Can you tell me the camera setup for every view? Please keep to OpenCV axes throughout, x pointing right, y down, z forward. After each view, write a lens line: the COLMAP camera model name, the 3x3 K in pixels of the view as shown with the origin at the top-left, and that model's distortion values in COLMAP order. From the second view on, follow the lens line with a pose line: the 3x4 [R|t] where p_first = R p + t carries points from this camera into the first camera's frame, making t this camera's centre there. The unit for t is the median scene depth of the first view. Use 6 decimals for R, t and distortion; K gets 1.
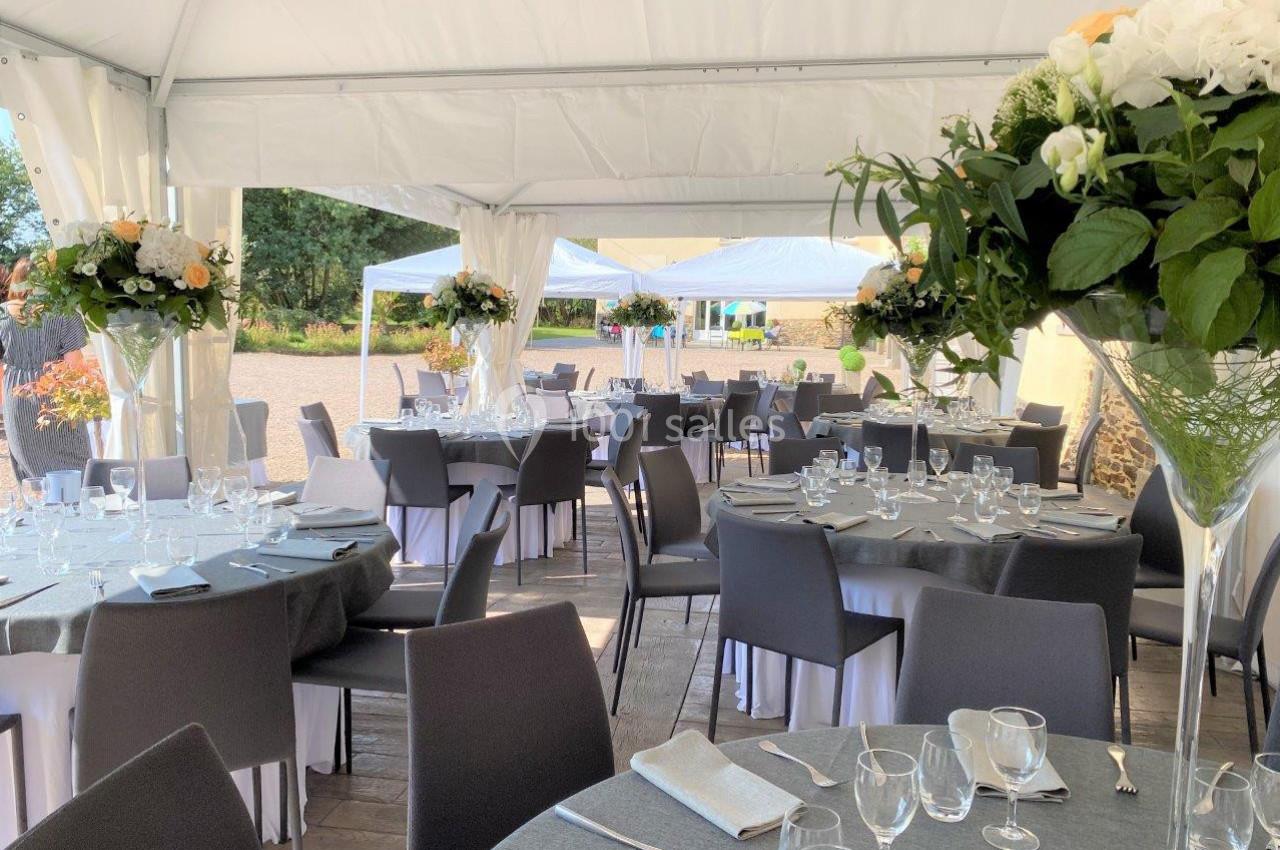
lens RADIAL K [[987.2, 0, 633.9], [0, 987.2, 431.5], [0, 0, 1]] dist [0.063207, -0.065230]
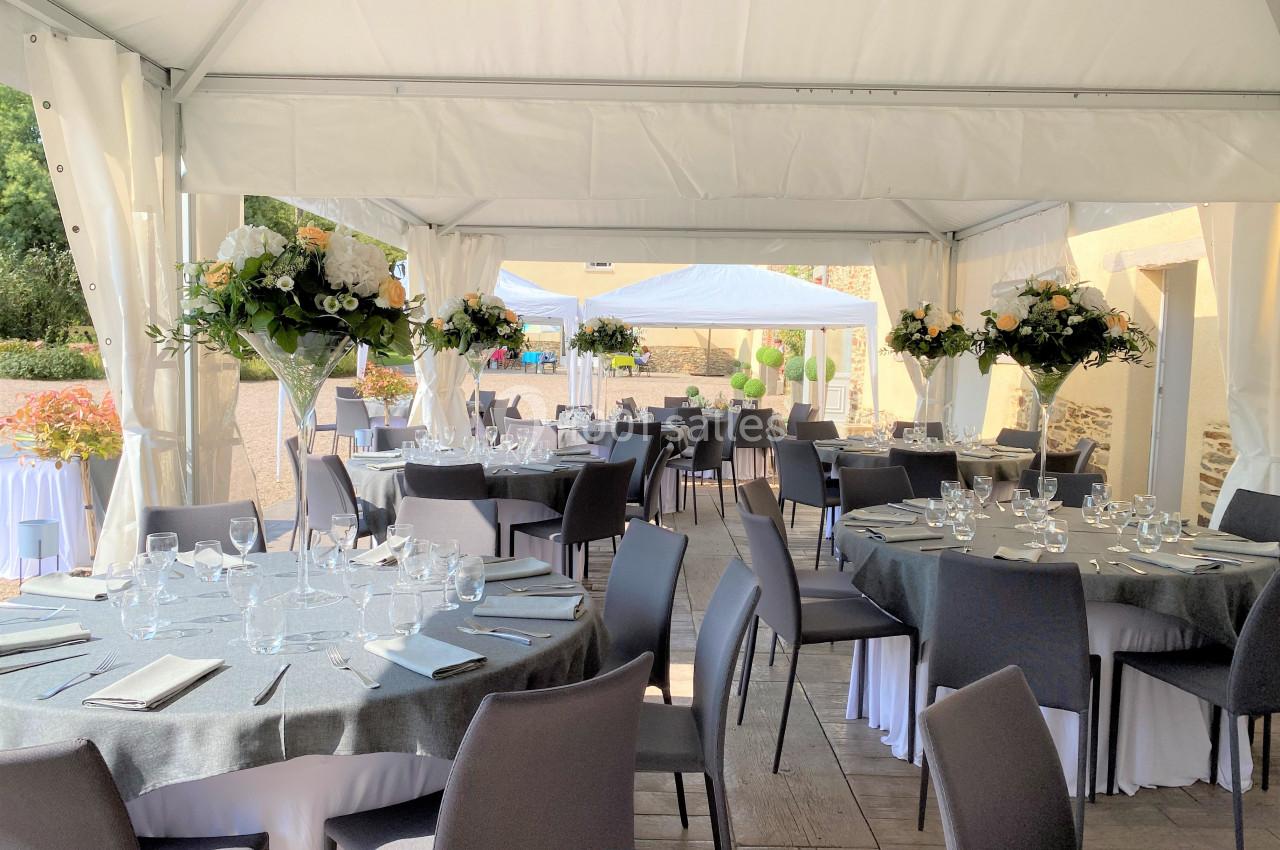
lens RADIAL K [[984.6, 0, 640.0], [0, 984.6, 425.0], [0, 0, 1]] dist [0.067816, -0.088990]
pose [[0.985380, -0.008251, 0.170169, -0.231284], [0.013812, 0.999408, -0.031521, -0.007832], [-0.169808, 0.033411, 0.984911, 0.078736]]
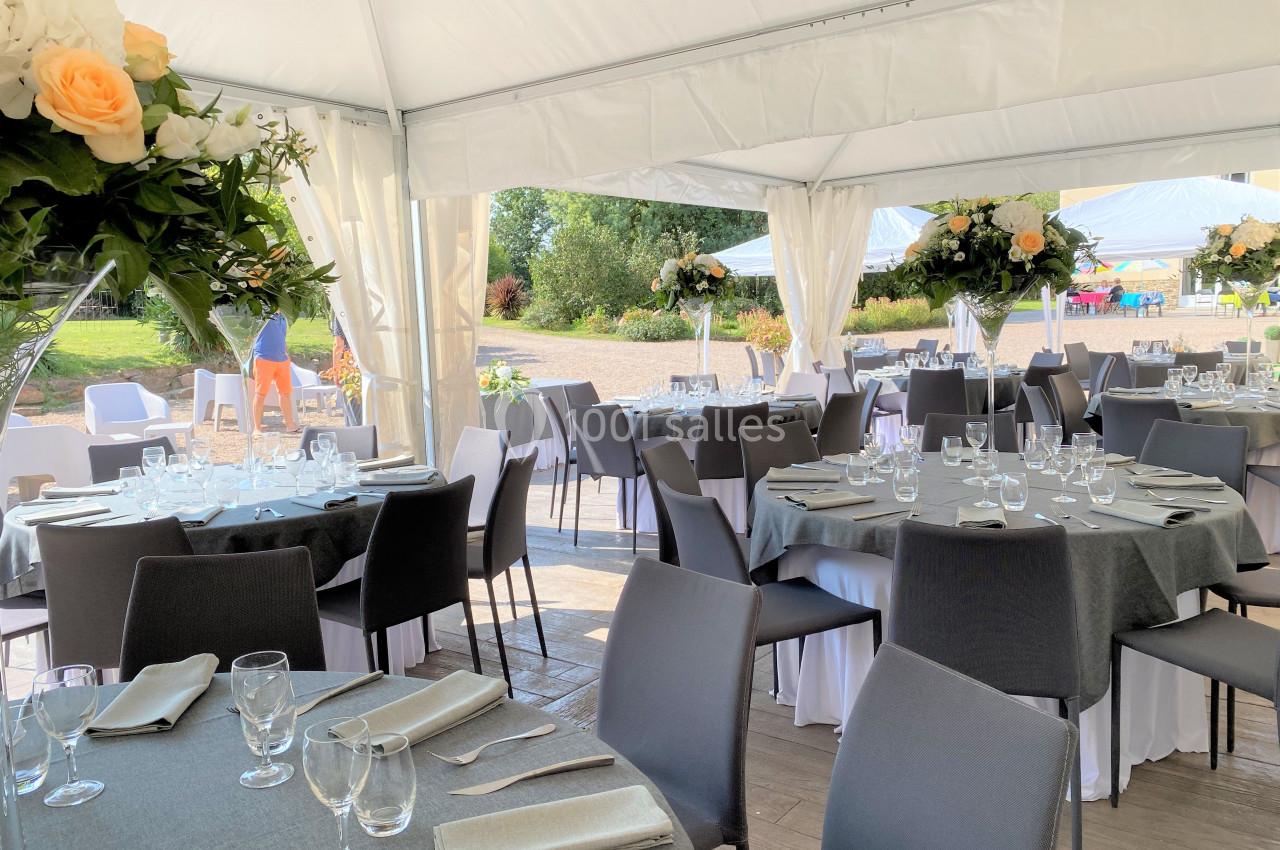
lens RADIAL K [[984.6, 0, 640.0], [0, 984.6, 425.0], [0, 0, 1]] dist [0.067816, -0.088990]
pose [[0.888148, 0.008871, -0.459471, 0.340273], [-0.003774, 0.999921, 0.012012, 0.007693], [0.459541, -0.008934, 0.888112, 0.074435]]
